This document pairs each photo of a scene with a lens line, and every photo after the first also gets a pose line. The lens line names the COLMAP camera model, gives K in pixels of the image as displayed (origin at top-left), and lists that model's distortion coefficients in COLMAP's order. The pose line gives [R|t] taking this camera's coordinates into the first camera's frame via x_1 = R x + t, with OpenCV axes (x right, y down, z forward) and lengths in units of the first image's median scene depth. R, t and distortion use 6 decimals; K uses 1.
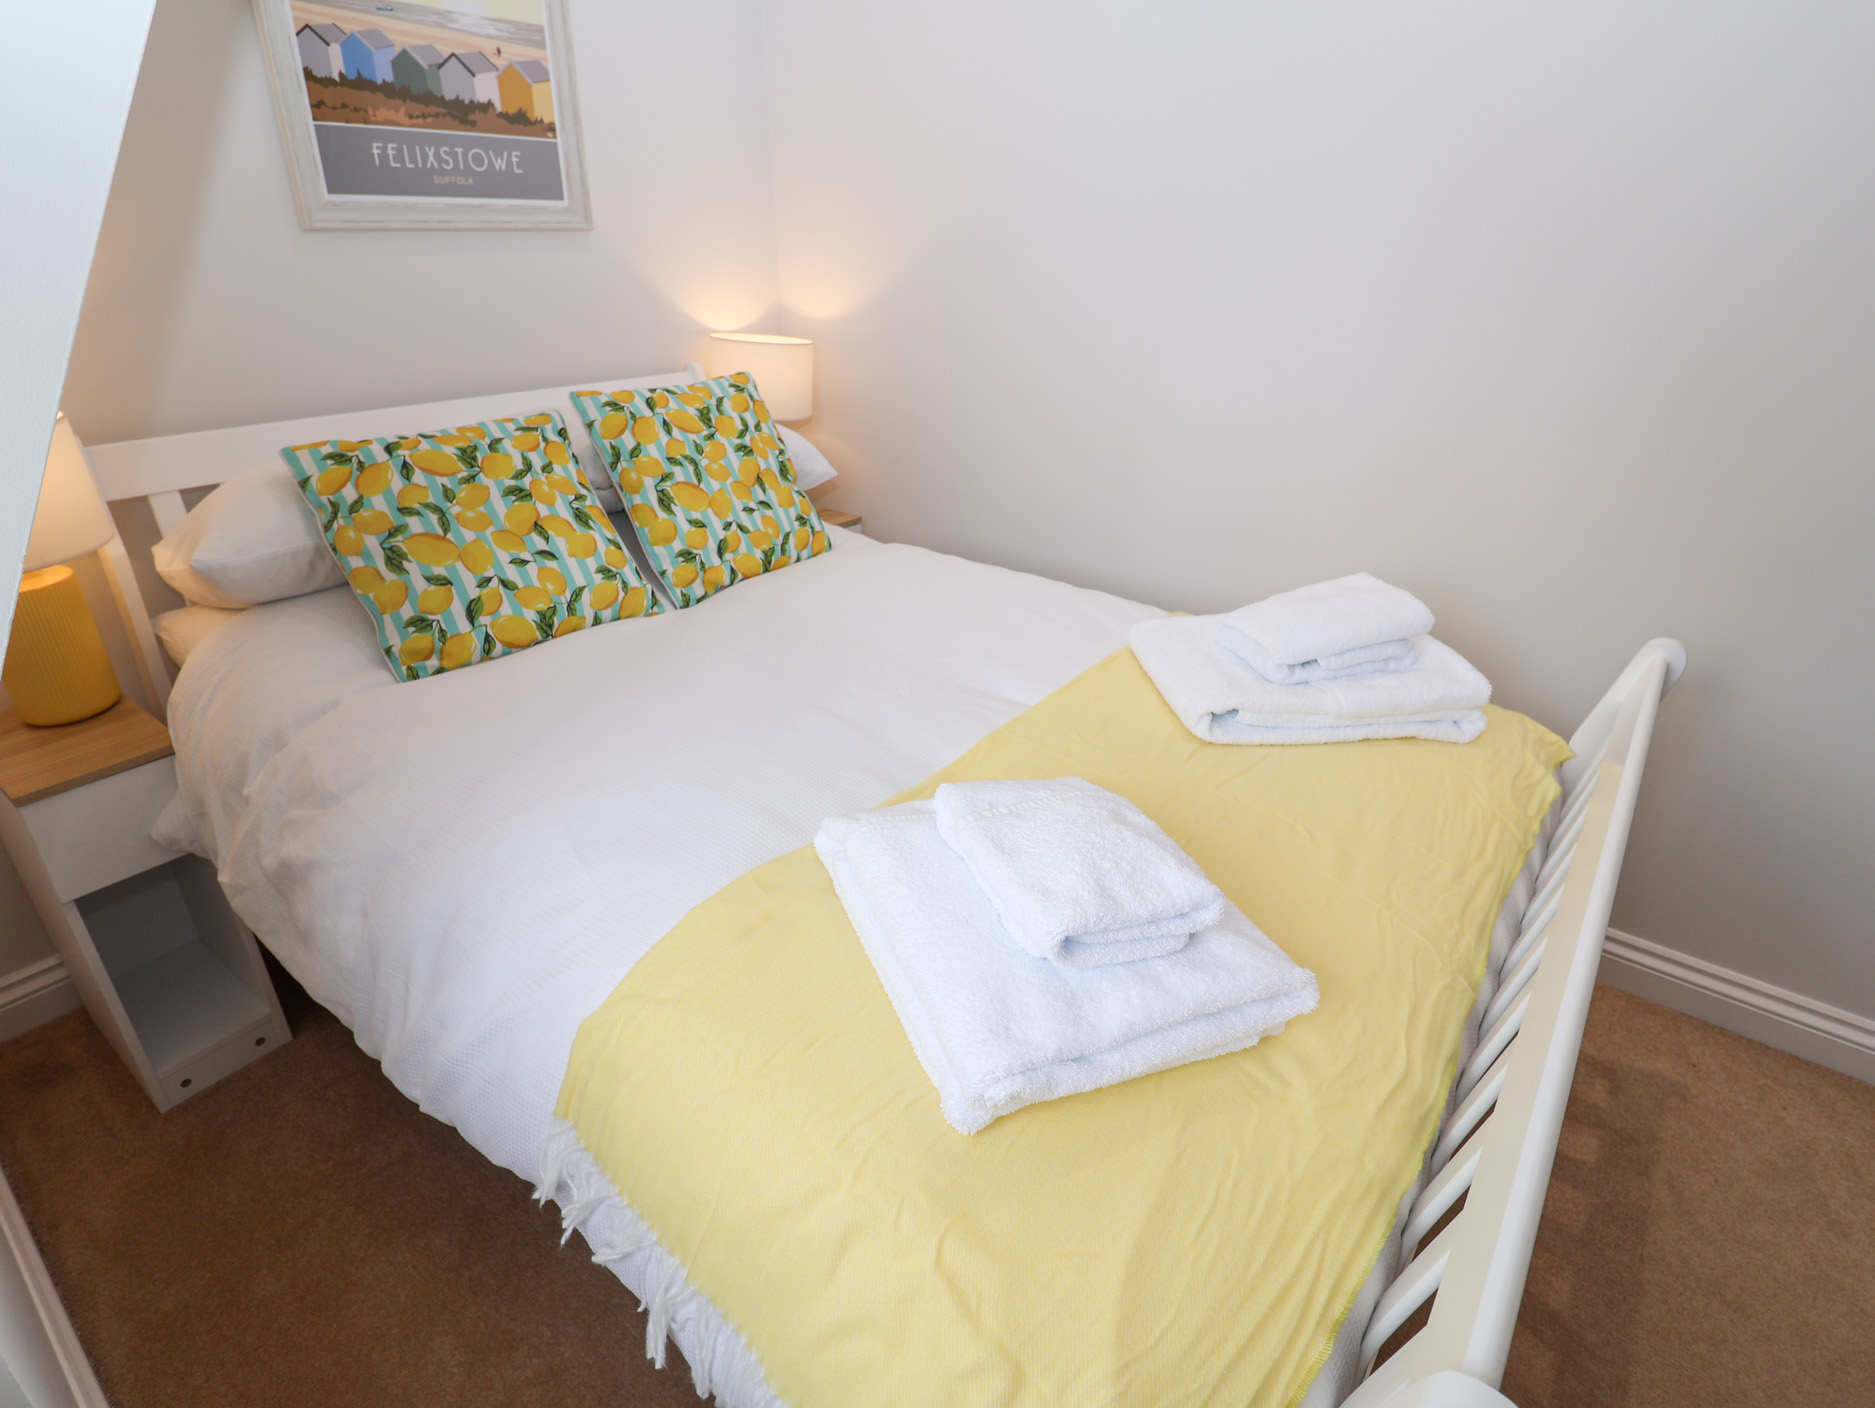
lens RADIAL K [[995.5, 0, 939.8], [0, 995.5, 691.1], [0, 0, 1]] dist [-0.008759, -0.008570]
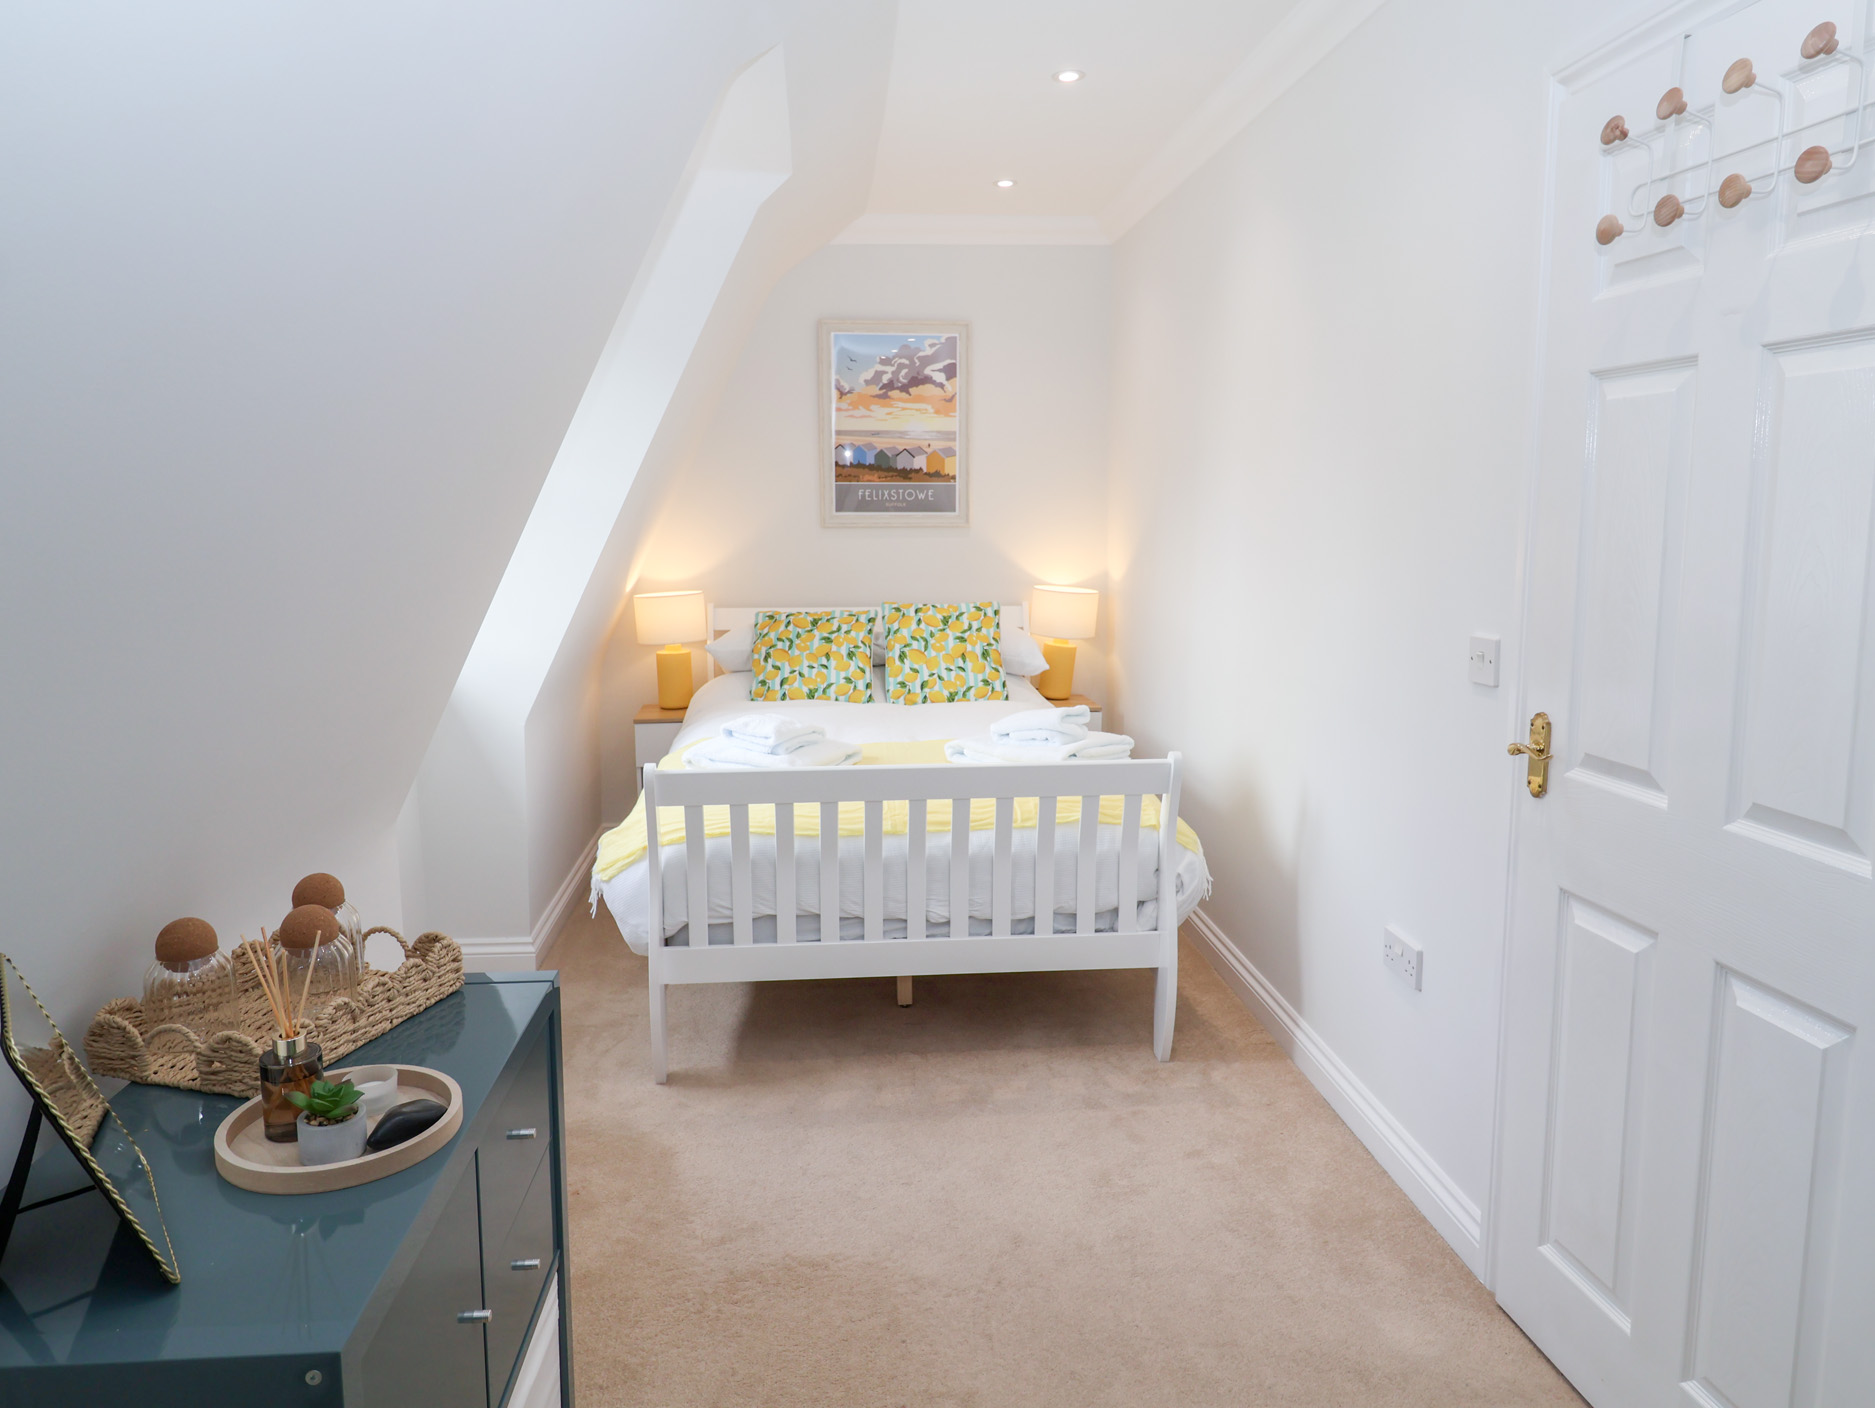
lens RADIAL K [[1236.0, 0, 933.4], [0, 1236.0, 704.8], [0, 0, 1]] dist [0.002910, -0.006669]
pose [[0.685071, 0.107250, -0.720538, 1.501081], [-0.300378, 0.942692, -0.145276, 0.229043], [0.663665, 0.315959, 0.678026, -0.568724]]
